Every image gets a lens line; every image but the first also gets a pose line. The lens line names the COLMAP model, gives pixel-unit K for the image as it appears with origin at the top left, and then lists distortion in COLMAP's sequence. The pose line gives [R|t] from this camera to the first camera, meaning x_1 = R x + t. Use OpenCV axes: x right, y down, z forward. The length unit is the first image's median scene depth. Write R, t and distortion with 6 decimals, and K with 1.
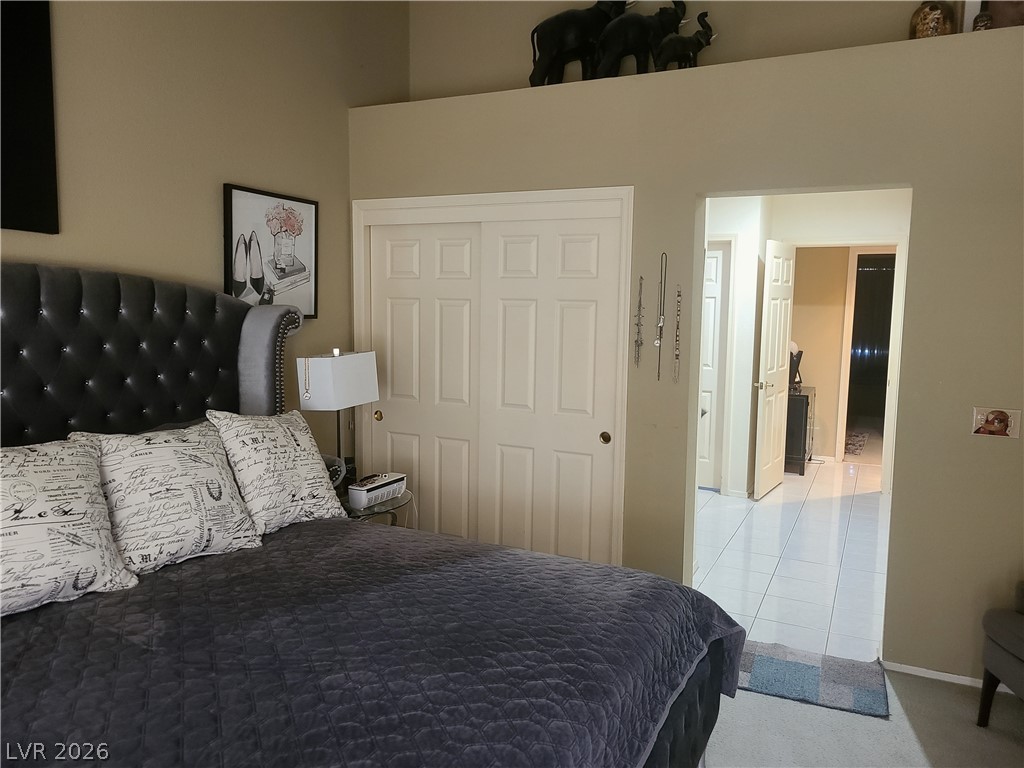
lens RADIAL K [[768.4, 0, 513.8], [0, 768.4, 383.8], [0, 0, 1]] dist [0.052684, -0.022197]
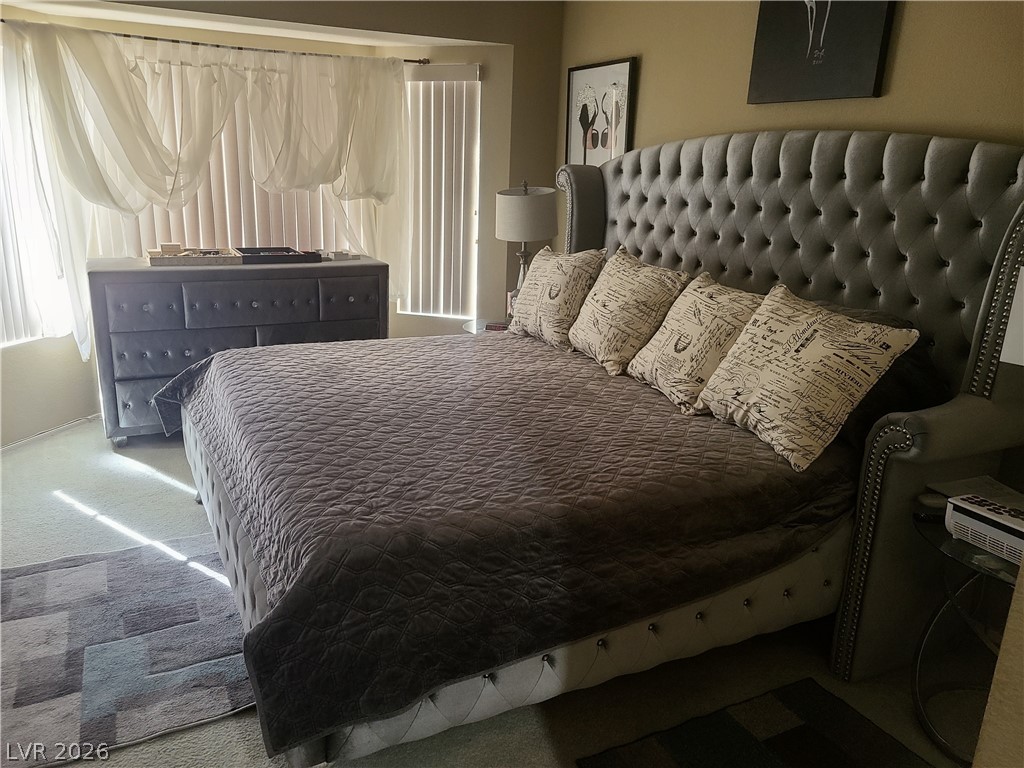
lens RADIAL K [[768.4, 0, 507.6], [0, 768.4, 383.7], [0, 0, 1]] dist [0.052684, -0.022197]
pose [[-0.595379, 0.192503, -0.780042, 0.536720], [-0.121545, 0.938118, 0.324285, -0.113064], [0.794198, 0.287883, -0.535138, 1.256635]]
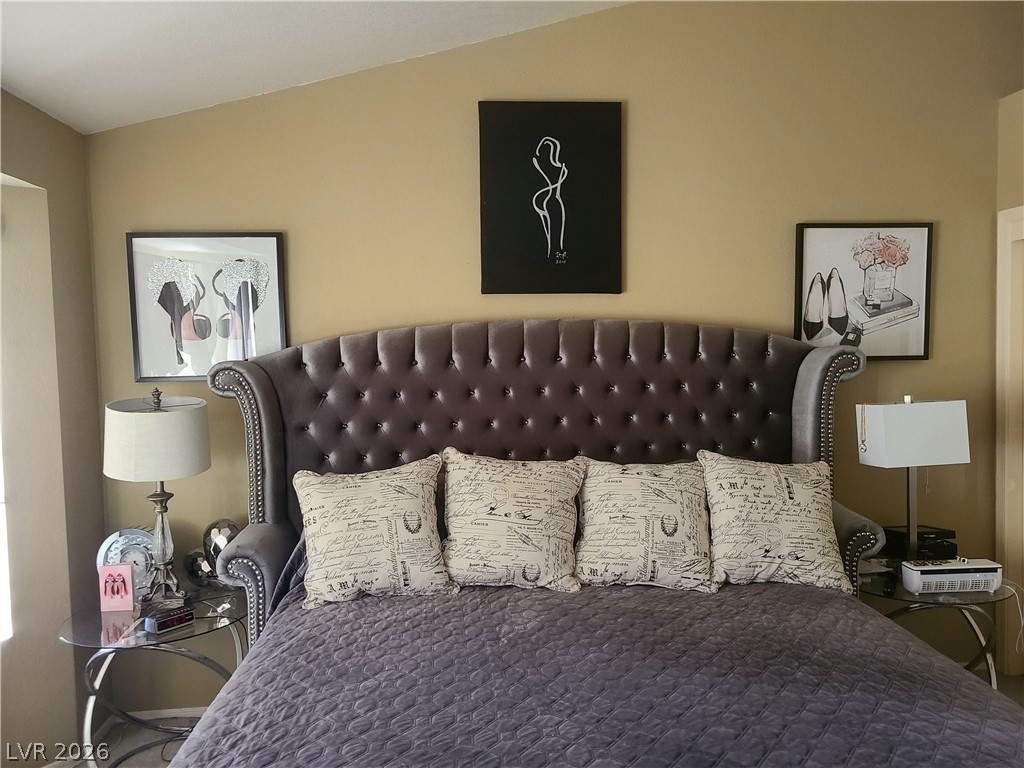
lens RADIAL K [[768.4, 0, 510.9], [0, 768.4, 387.0], [0, 0, 1]] dist [0.052684, -0.022197]
pose [[0.510810, 0.022450, -0.859400, 0.355313], [-0.064870, 0.997816, -0.012492, -0.020442], [0.857242, 0.062130, 0.511151, 0.247492]]
